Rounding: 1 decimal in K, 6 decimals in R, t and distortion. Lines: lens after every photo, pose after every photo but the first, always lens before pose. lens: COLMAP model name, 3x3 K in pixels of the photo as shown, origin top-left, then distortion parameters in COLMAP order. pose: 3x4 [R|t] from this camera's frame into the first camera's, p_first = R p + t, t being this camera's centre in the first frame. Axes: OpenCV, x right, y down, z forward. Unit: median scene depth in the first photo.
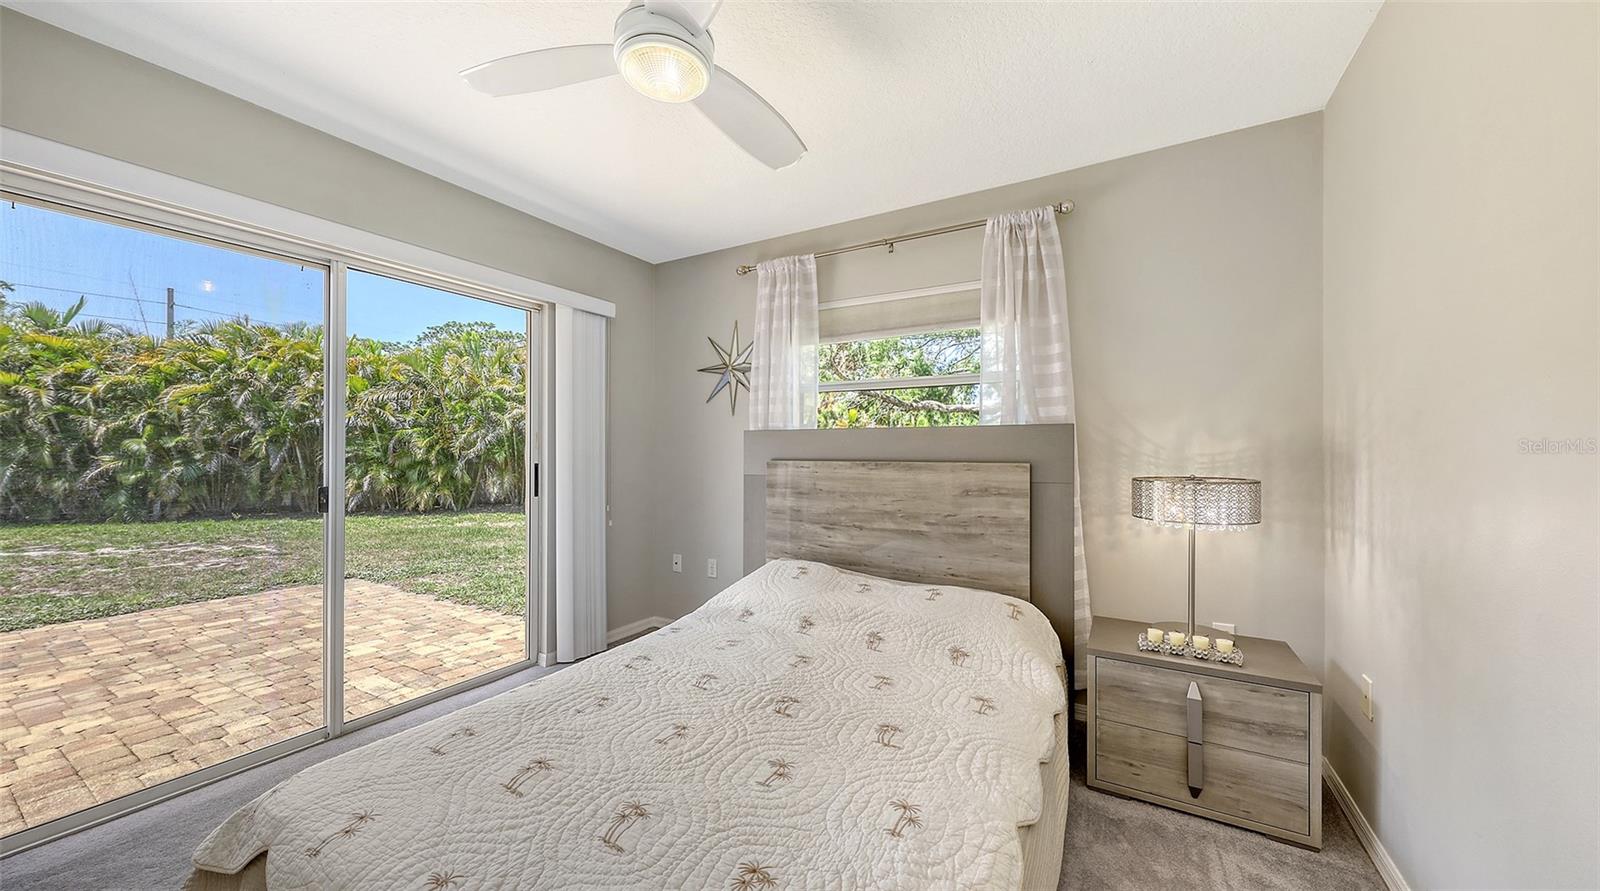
lens RADIAL K [[565.5, 0, 796.4], [0, 565.5, 454.6], [0, 0, 1]] dist [0.003088, 0.000062]
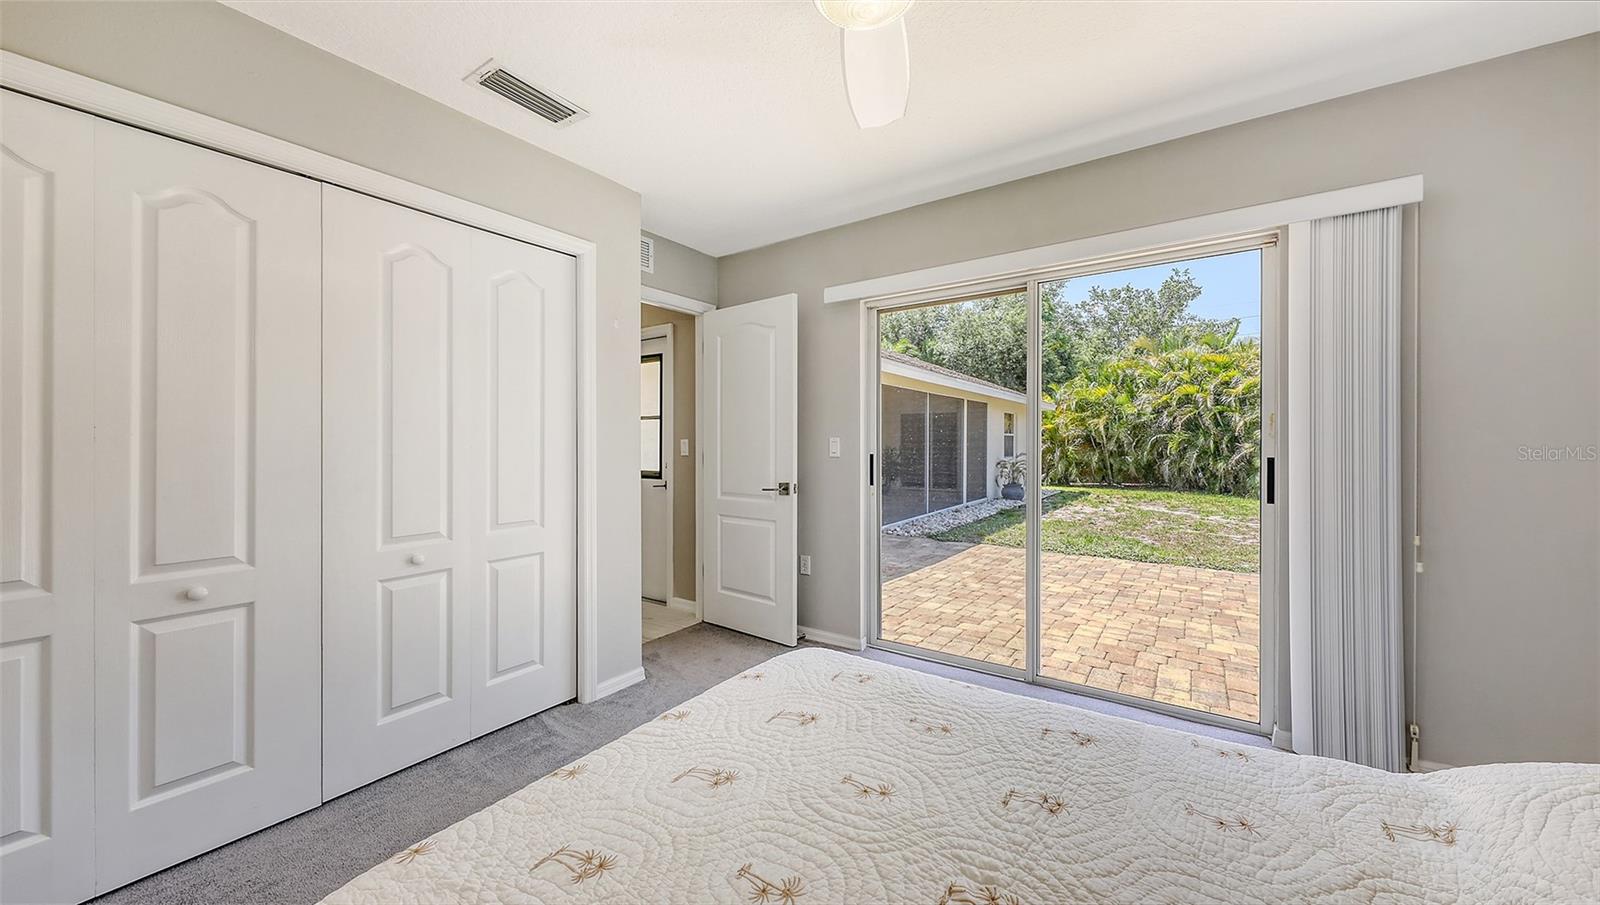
lens RADIAL K [[544.3, 0, 788.9], [0, 544.3, 445.8], [0, 0, 1]] dist [-0.002433, -0.000074]
pose [[-0.064096, 0.008087, -0.997911, 0.294615], [-0.002461, 0.999963, 0.008261, -0.004280], [0.997941, 0.002985, -0.064074, 0.479452]]
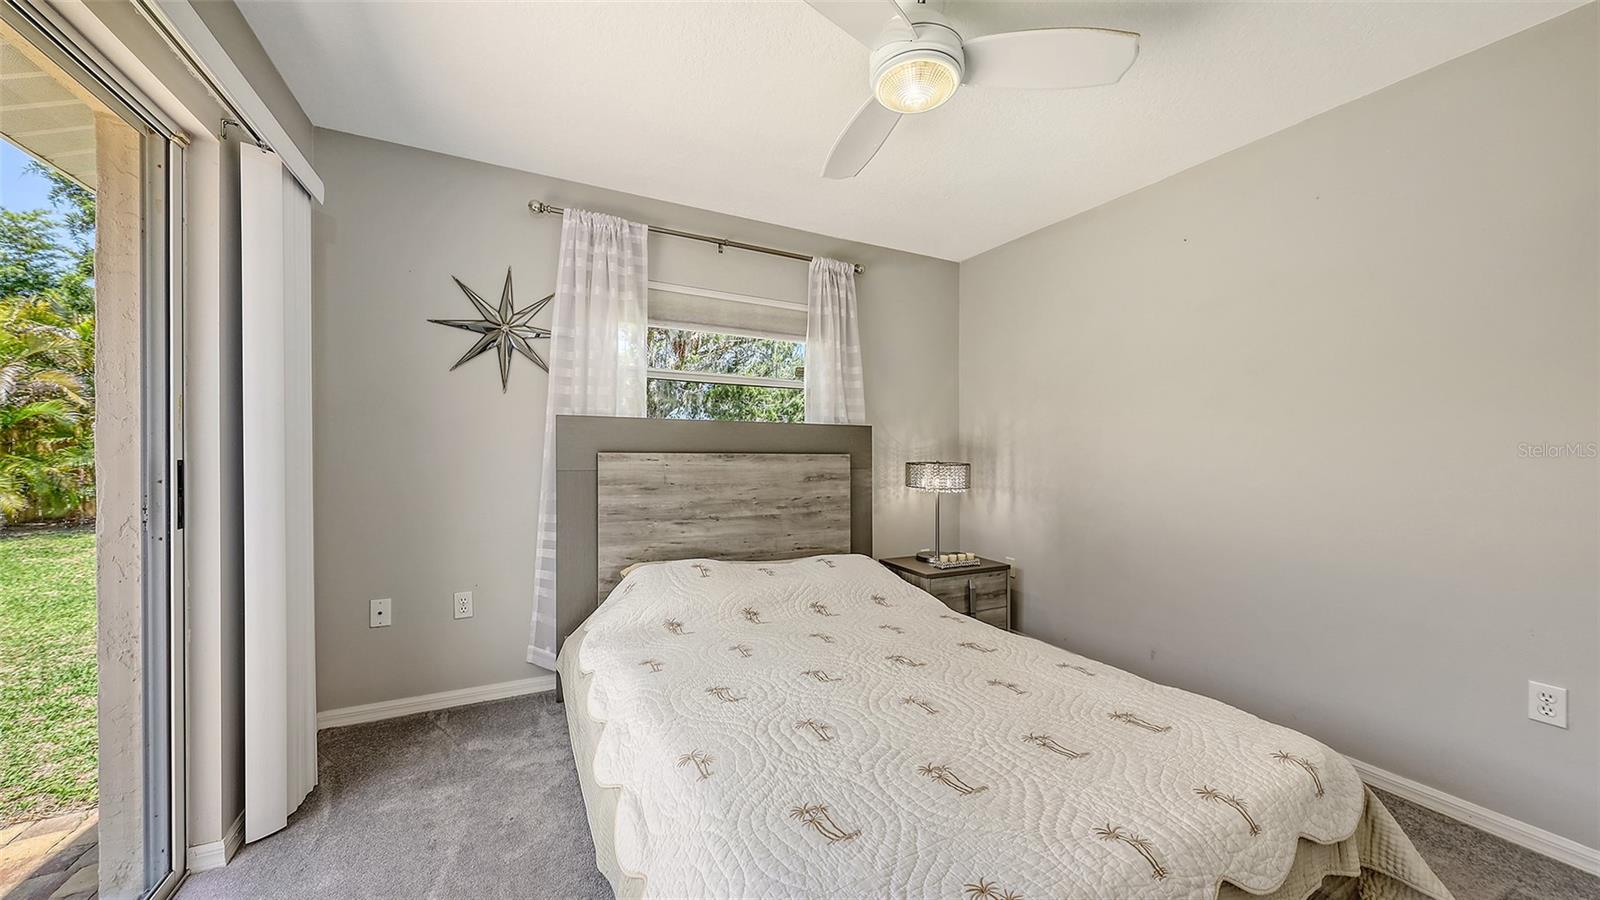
lens RADIAL K [[565.5, 0, 808.8], [0, 565.5, 447.3], [0, 0, 1]] dist [0.003088, 0.000062]
pose [[0.521855, 0.006491, 0.853010, -0.637717], [-0.007295, 0.999968, -0.003147, 0.003235], [-0.853003, -0.004580, 0.521886, 0.317024]]
